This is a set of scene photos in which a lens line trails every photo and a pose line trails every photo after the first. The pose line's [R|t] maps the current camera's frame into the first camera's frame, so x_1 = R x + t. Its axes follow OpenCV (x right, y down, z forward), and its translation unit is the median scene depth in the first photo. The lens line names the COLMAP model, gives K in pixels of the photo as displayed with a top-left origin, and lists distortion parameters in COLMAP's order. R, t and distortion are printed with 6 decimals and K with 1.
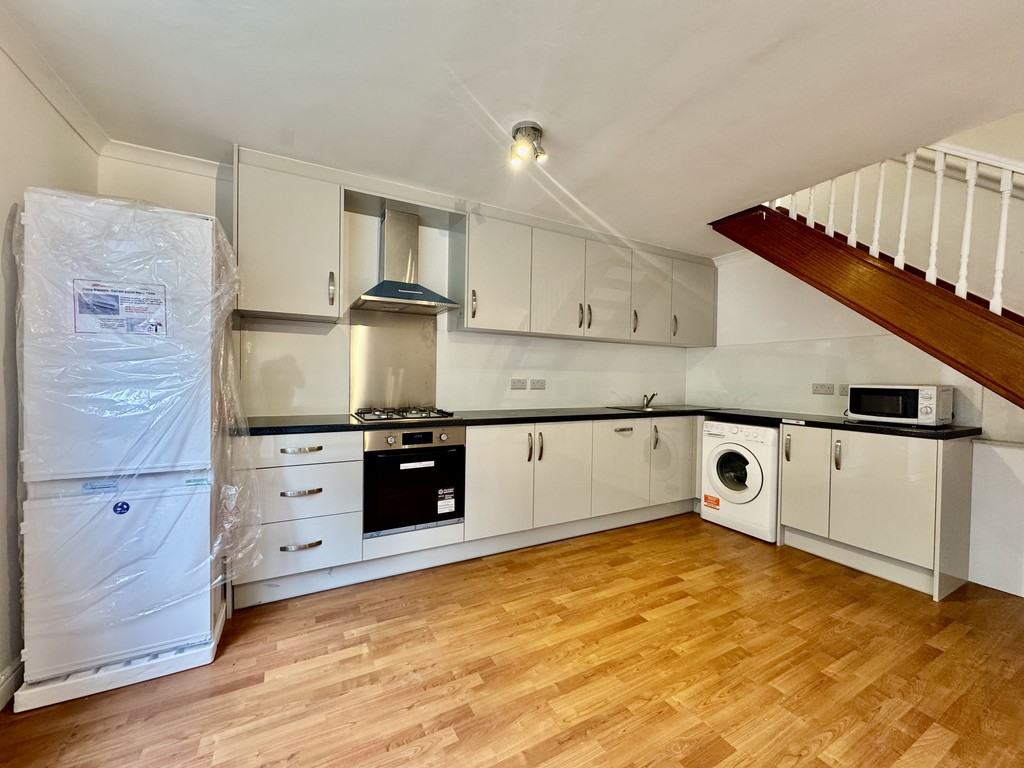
lens RADIAL K [[408.1, 0, 510.8], [0, 408.1, 384.0], [0, 0, 1]] dist [-0.002635, 0.000184]
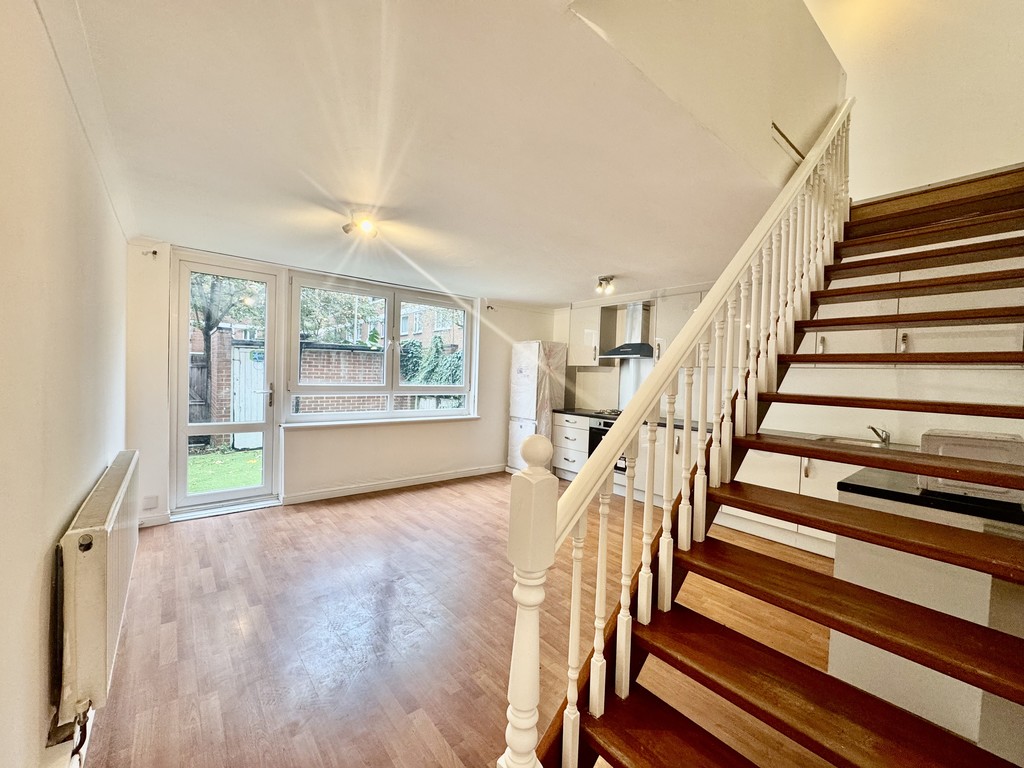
lens RADIAL K [[408.1, 0, 510.8], [0, 408.1, 384.0], [0, 0, 1]] dist [-0.002635, 0.000184]
pose [[0.193942, 0.014091, -0.980912, 1.580852], [-0.045809, 0.998936, 0.005293, -0.054846], [0.979943, 0.043908, 0.194381, 0.117913]]
